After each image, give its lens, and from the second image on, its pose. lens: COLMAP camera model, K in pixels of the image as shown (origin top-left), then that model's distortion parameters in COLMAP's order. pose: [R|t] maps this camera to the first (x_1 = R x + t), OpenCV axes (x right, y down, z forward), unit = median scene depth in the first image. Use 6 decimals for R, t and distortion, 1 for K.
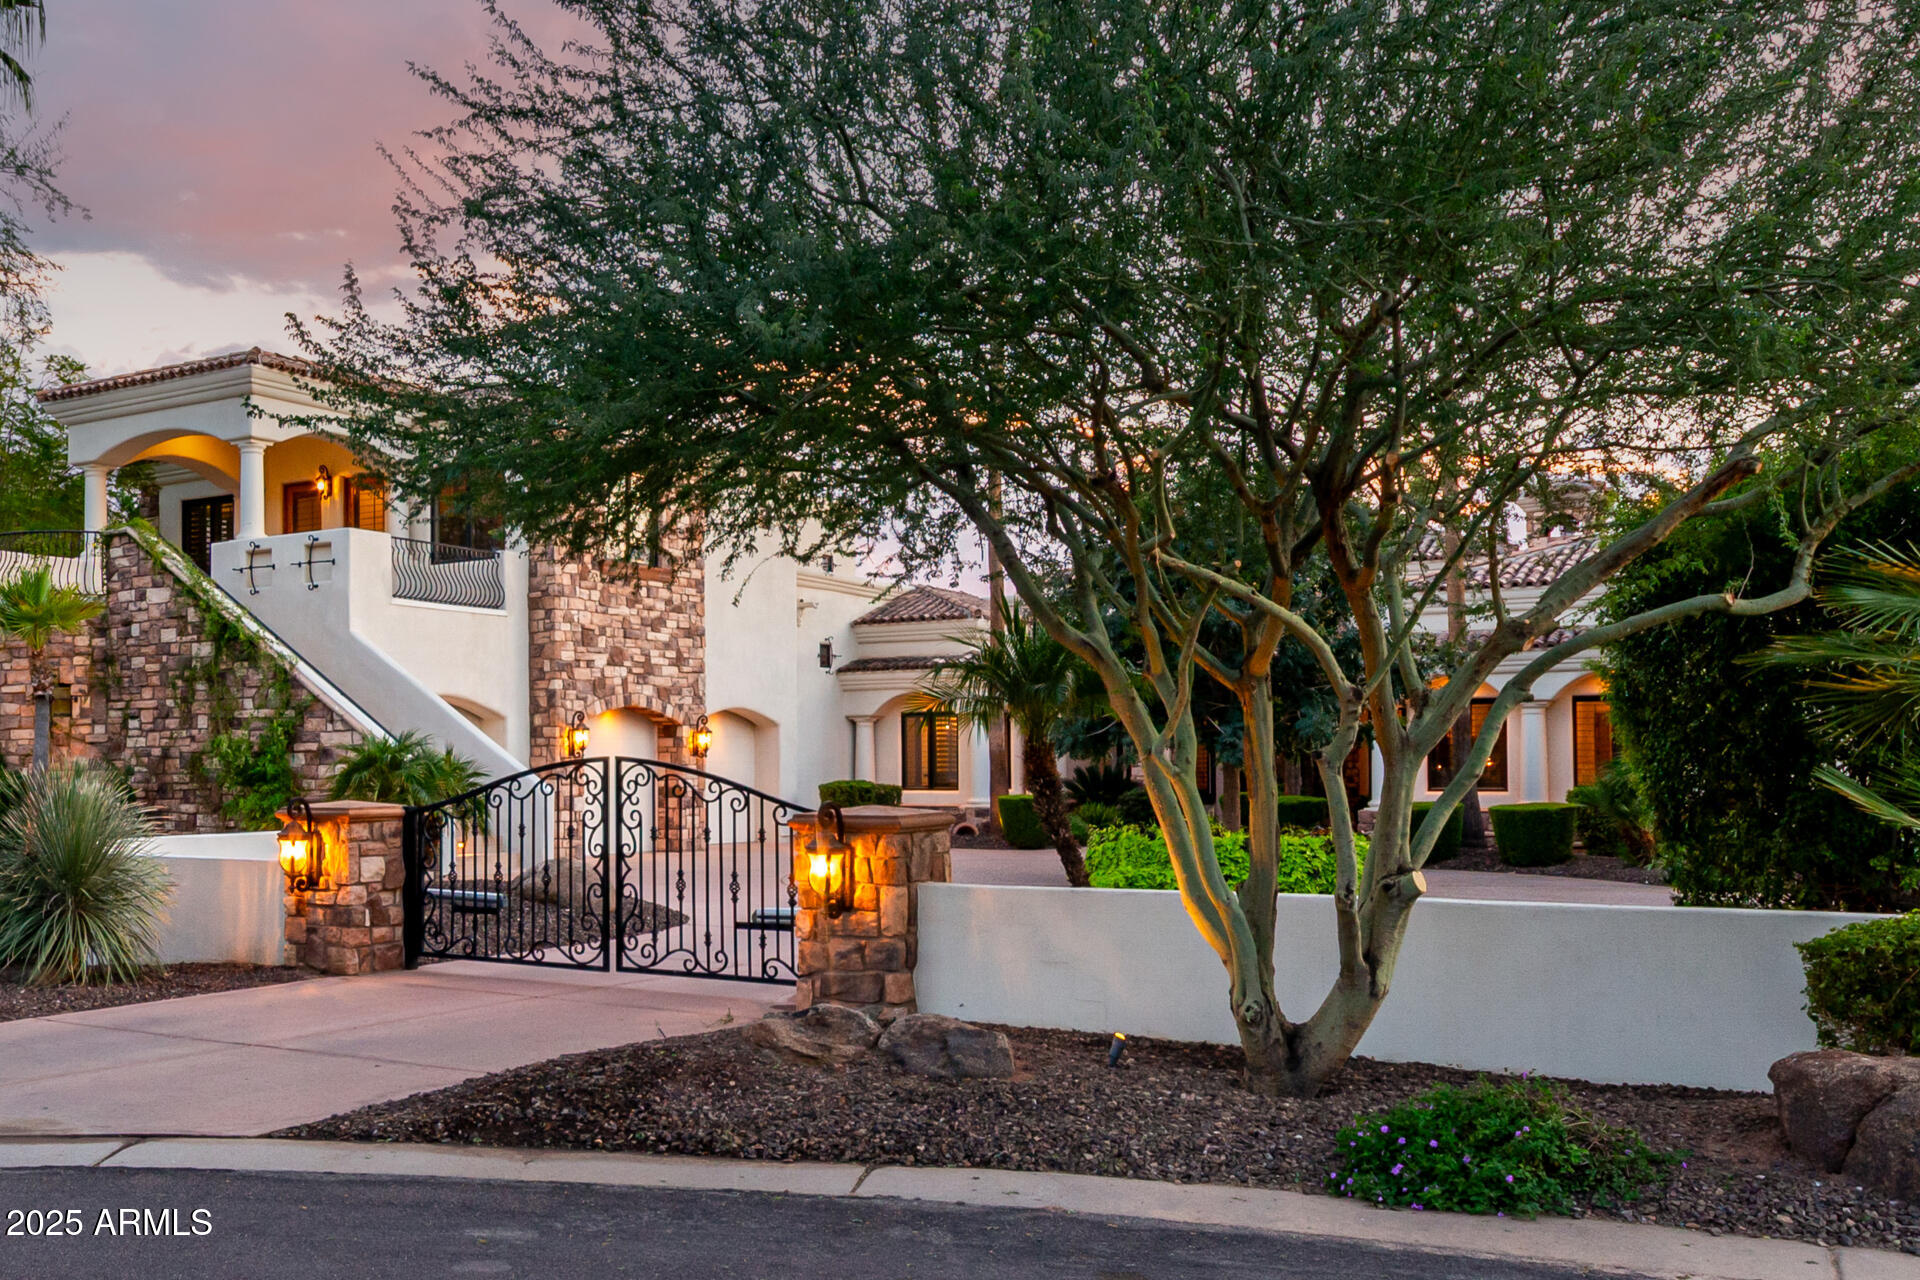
lens RADIAL K [[1822.5, 0, 628.7], [0, 1822.5, 712.0], [0, 0, 1]] dist [0.004883, 0.015086]
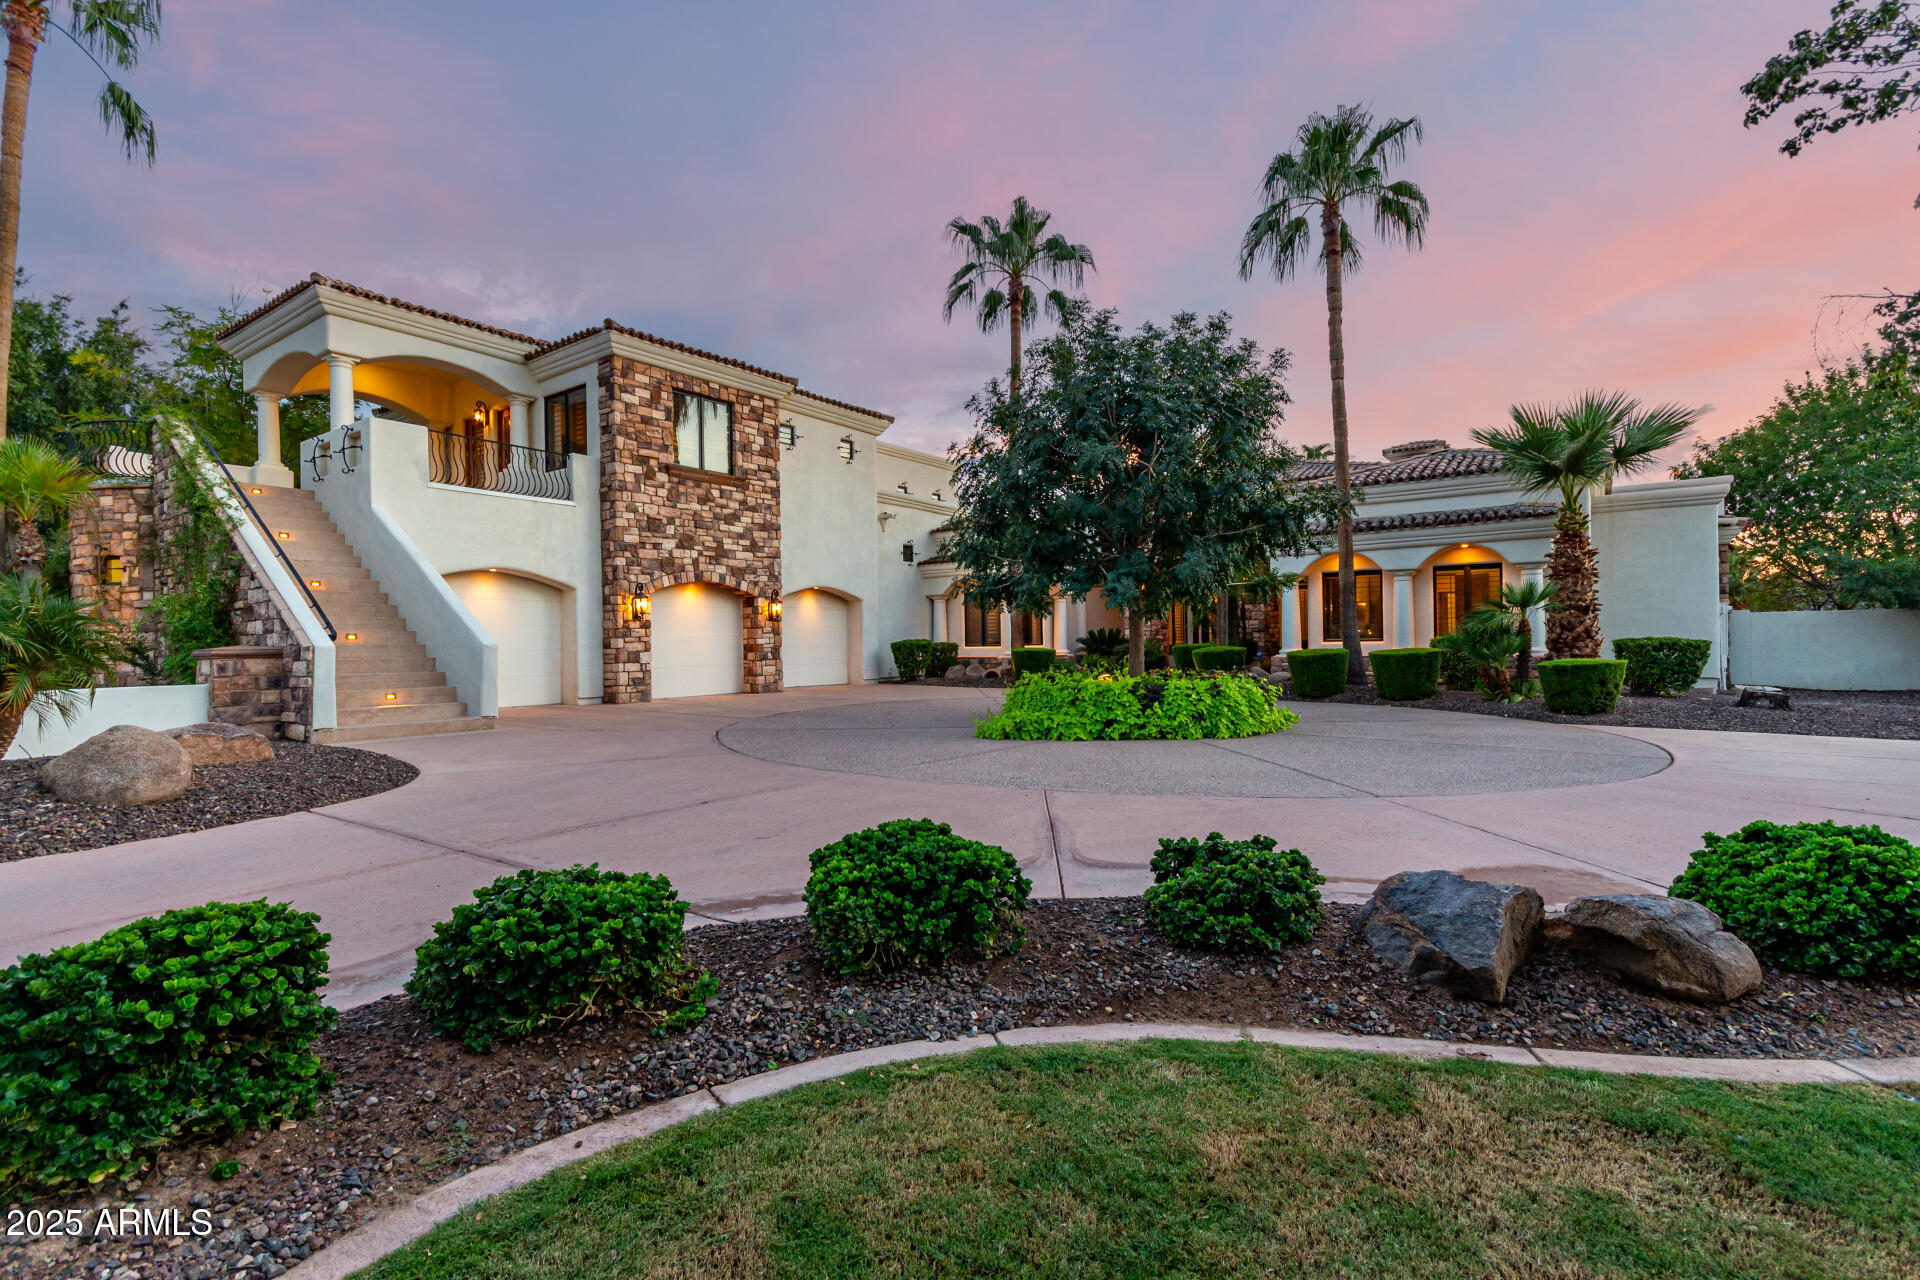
lens RADIAL K [[880.9, 0, 955.2], [0, 880.9, 634.3], [0, 0, 1]] dist [0.009419, 0.000760]
pose [[0.999942, -0.010657, 0.001638, 0.210343], [0.010619, 0.999708, 0.021692, 0.026788], [-0.001869, -0.021673, 0.999763, 0.446288]]
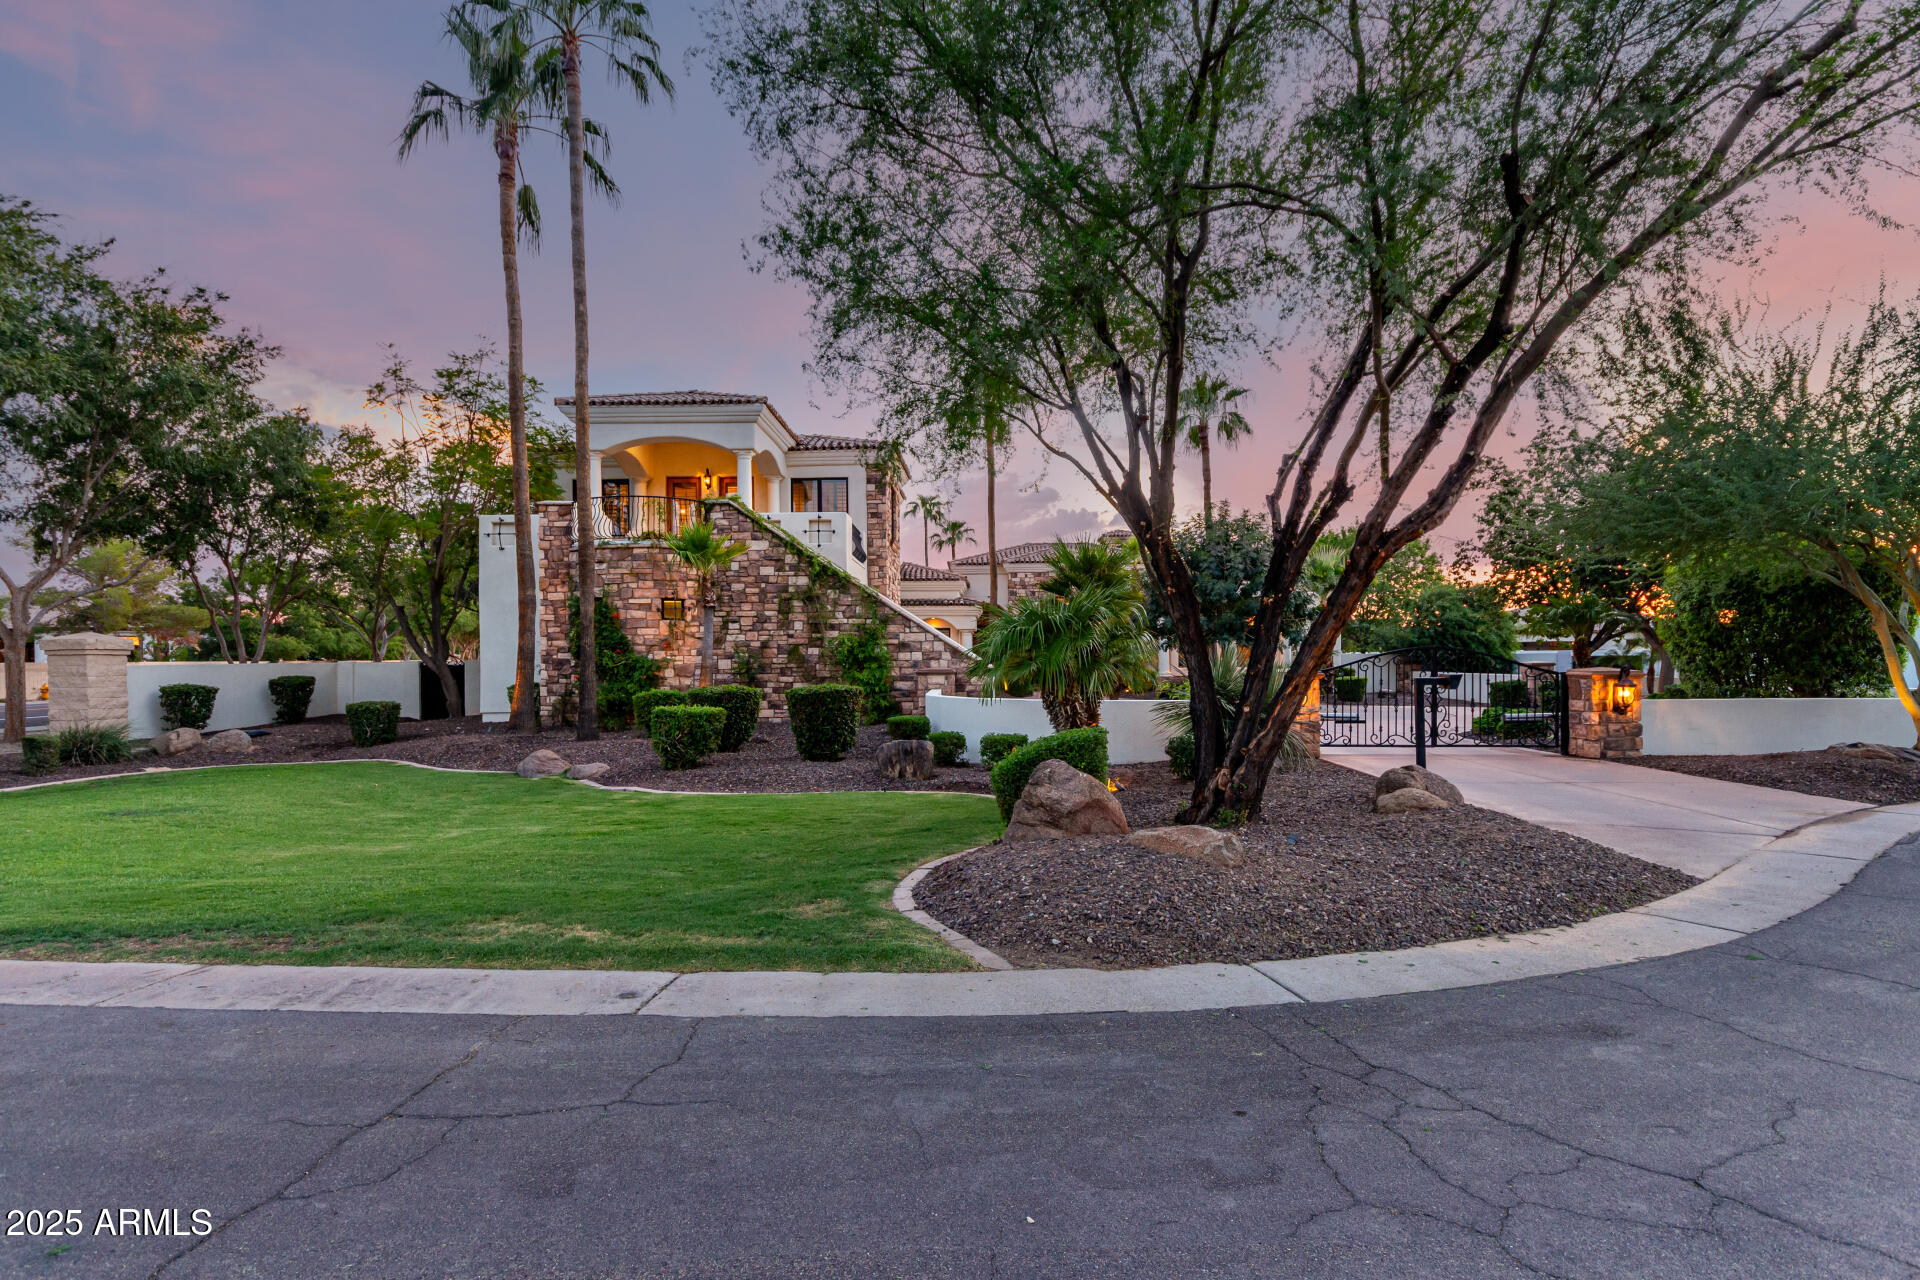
lens RADIAL K [[969.9, 0, 963.4], [0, 969.9, 649.3], [0, 0, 1]] dist [0.000403, -0.000022]
pose [[0.828405, 0.006307, 0.560095, -0.567560], [-0.017005, 0.999759, 0.013893, 0.011499], [-0.559872, -0.021033, 0.828312, 0.194587]]
